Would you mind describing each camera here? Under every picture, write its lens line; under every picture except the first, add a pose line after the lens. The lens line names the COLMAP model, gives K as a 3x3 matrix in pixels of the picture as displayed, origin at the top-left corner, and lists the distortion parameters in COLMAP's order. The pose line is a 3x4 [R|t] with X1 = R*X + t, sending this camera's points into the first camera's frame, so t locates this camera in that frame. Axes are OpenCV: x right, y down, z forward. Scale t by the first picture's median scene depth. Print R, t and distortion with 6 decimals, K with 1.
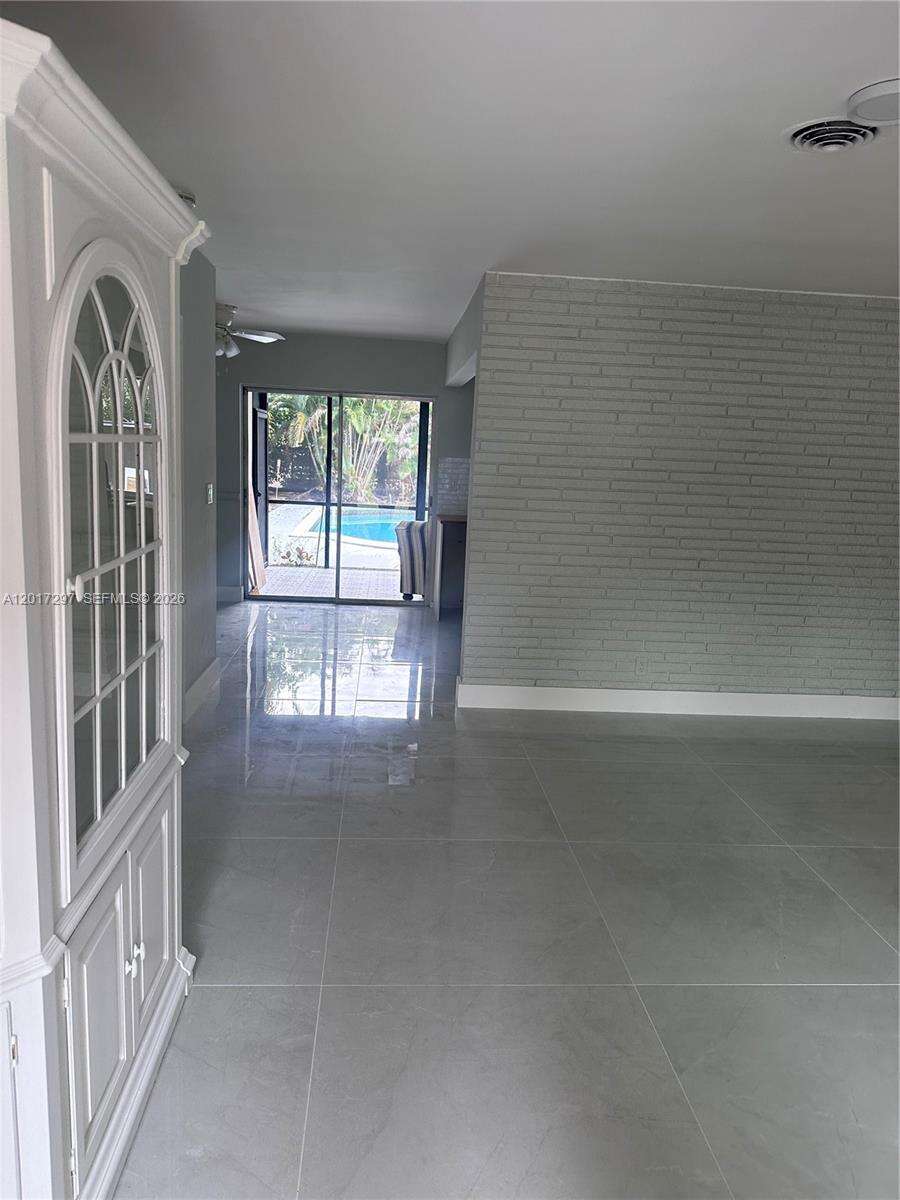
lens RADIAL K [[834.2, 0, 450.0], [0, 834.2, 600.0], [0, 0, 1]] dist [0.057962, -0.100205]
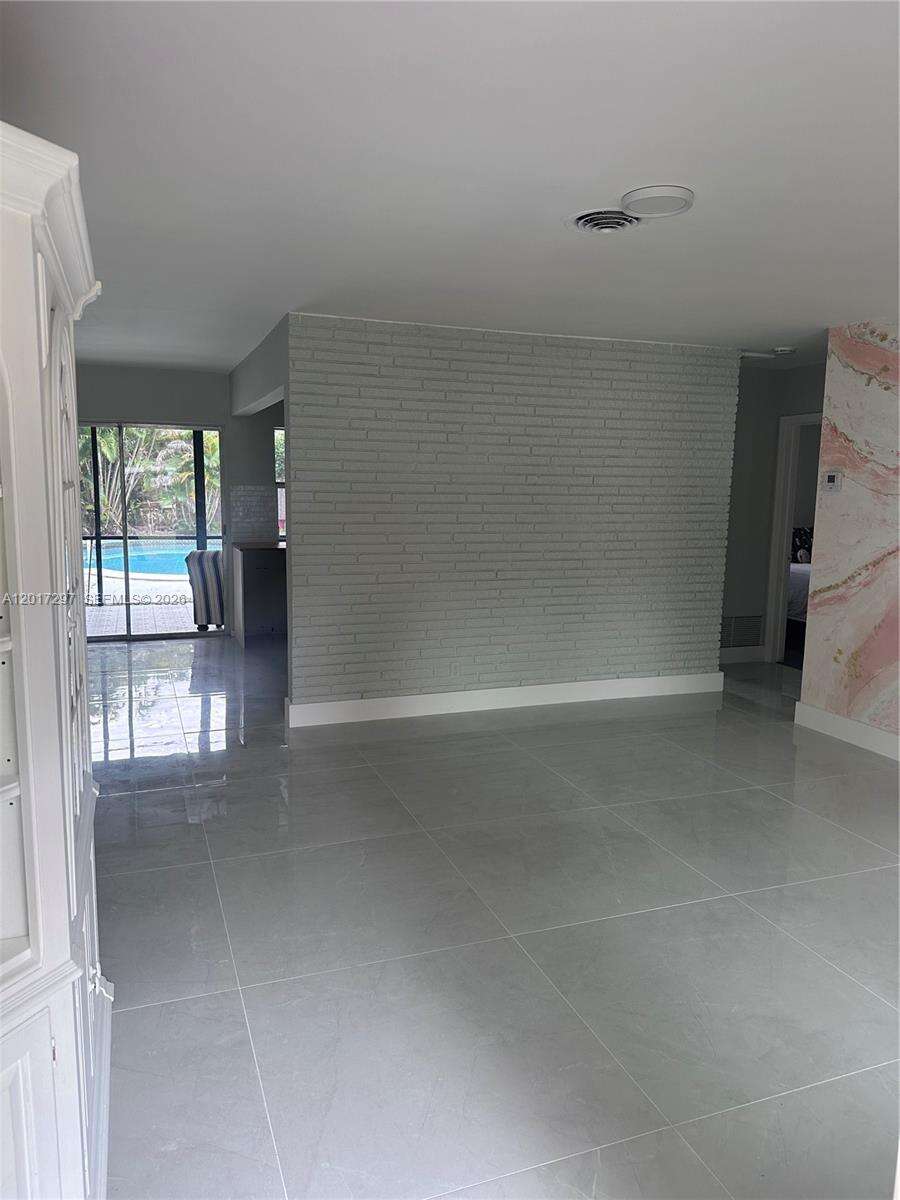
lens RADIAL K [[837.2, 0, 452.7], [0, 837.2, 593.6], [0, 0, 1]] dist [0.141904, -0.223836]
pose [[0.956161, -0.070821, 0.284147, -0.084046], [0.080392, 0.996517, -0.022148, 0.003052], [-0.281589, 0.044020, 0.958525, -0.066023]]
